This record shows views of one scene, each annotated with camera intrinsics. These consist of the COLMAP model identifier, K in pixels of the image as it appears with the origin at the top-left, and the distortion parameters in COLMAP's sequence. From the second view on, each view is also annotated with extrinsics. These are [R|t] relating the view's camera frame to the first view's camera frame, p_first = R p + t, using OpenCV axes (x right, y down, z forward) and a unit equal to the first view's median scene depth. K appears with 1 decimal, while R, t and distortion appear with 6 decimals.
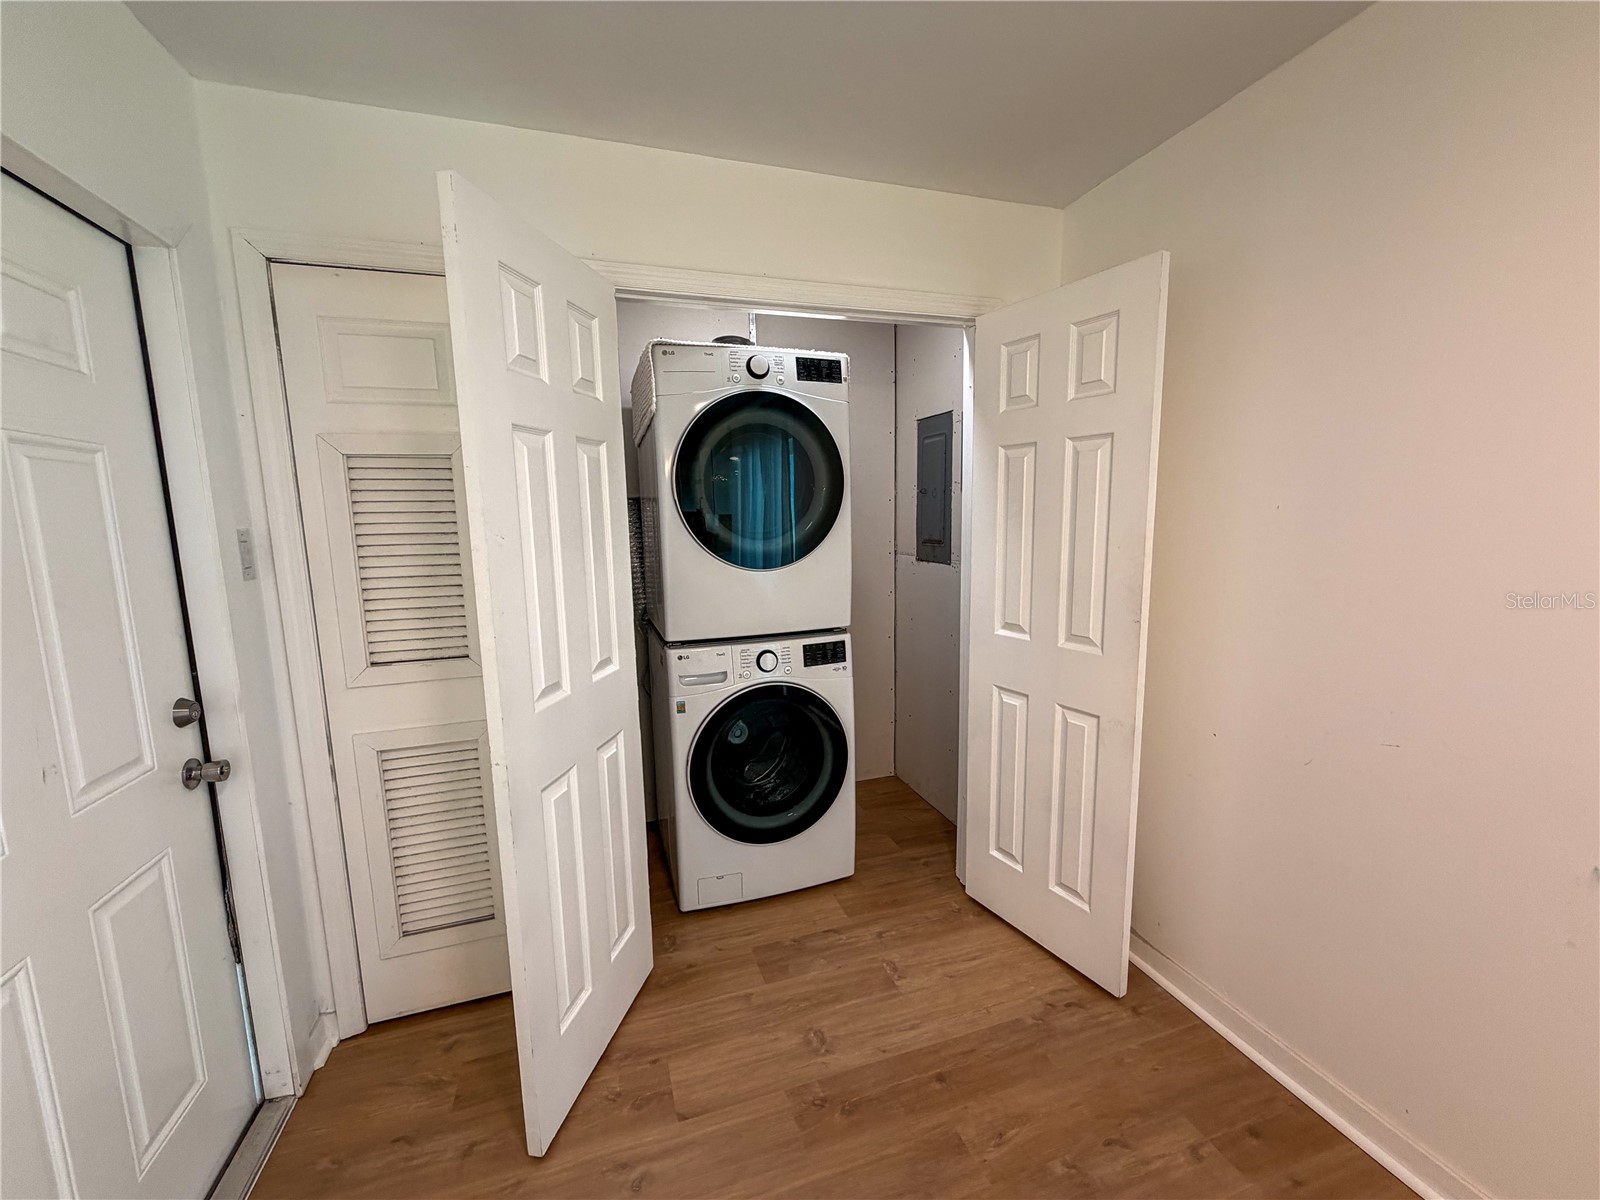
lens RADIAL K [[638.0, 0, 788.3], [0, 638.0, 615.0], [0, 0, 1]] dist [-0.000008, 0.000456]
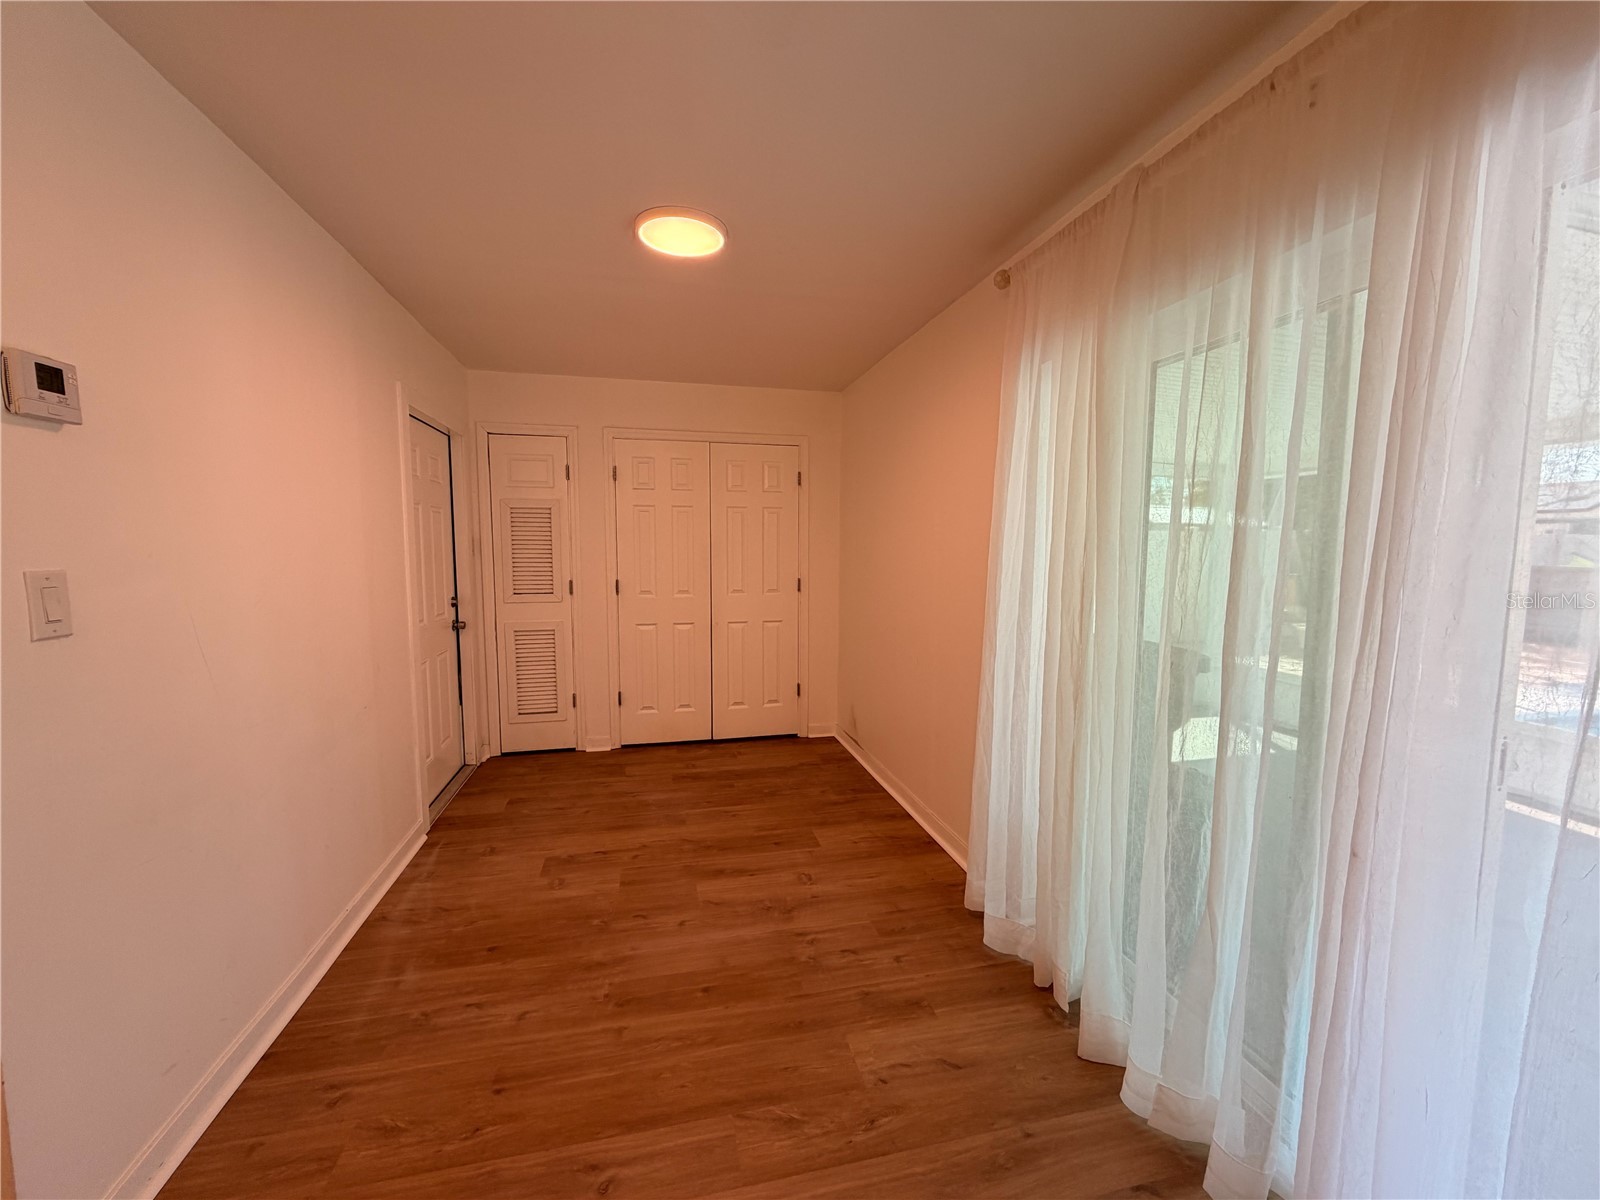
lens RADIAL K [[638.0, 0, 795.1], [0, 638.0, 601.1], [0, 0, 1]] dist [-0.000008, 0.000456]
pose [[0.996101, 0.031100, -0.082562, 0.631807], [-0.035176, 0.998209, -0.048391, 0.195903], [0.080909, 0.051107, 0.995410, -1.374340]]
